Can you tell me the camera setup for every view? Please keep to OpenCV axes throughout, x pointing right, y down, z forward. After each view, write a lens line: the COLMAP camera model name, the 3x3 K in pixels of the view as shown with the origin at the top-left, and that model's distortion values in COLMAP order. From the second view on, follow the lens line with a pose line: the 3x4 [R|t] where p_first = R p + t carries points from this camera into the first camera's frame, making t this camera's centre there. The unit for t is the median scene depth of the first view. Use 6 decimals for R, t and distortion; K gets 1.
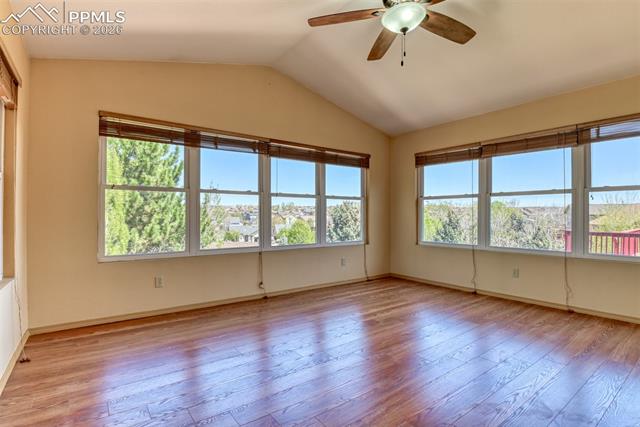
lens RADIAL K [[317.2, 0, 316.5], [0, 317.2, 211.8], [0, 0, 1]] dist [-0.021724, -0.003450]
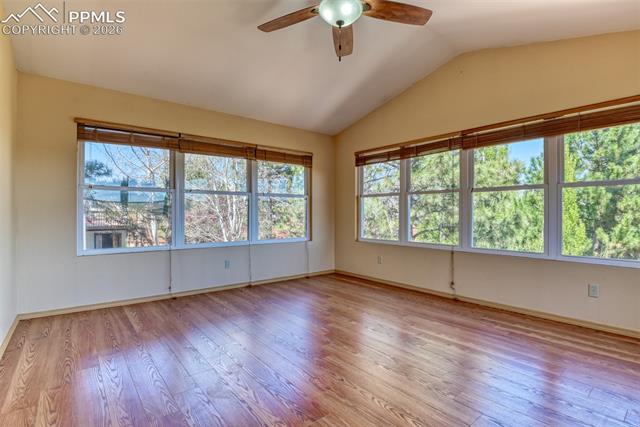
lens RADIAL K [[317.2, 0, 321.0], [0, 317.2, 215.3], [0, 0, 1]] dist [-0.021724, -0.003450]
pose [[0.039625, 0.003303, -0.999209, 0.757774], [0.011186, 0.999930, 0.003749, 0.008517], [0.999152, -0.011326, 0.039586, 0.546302]]
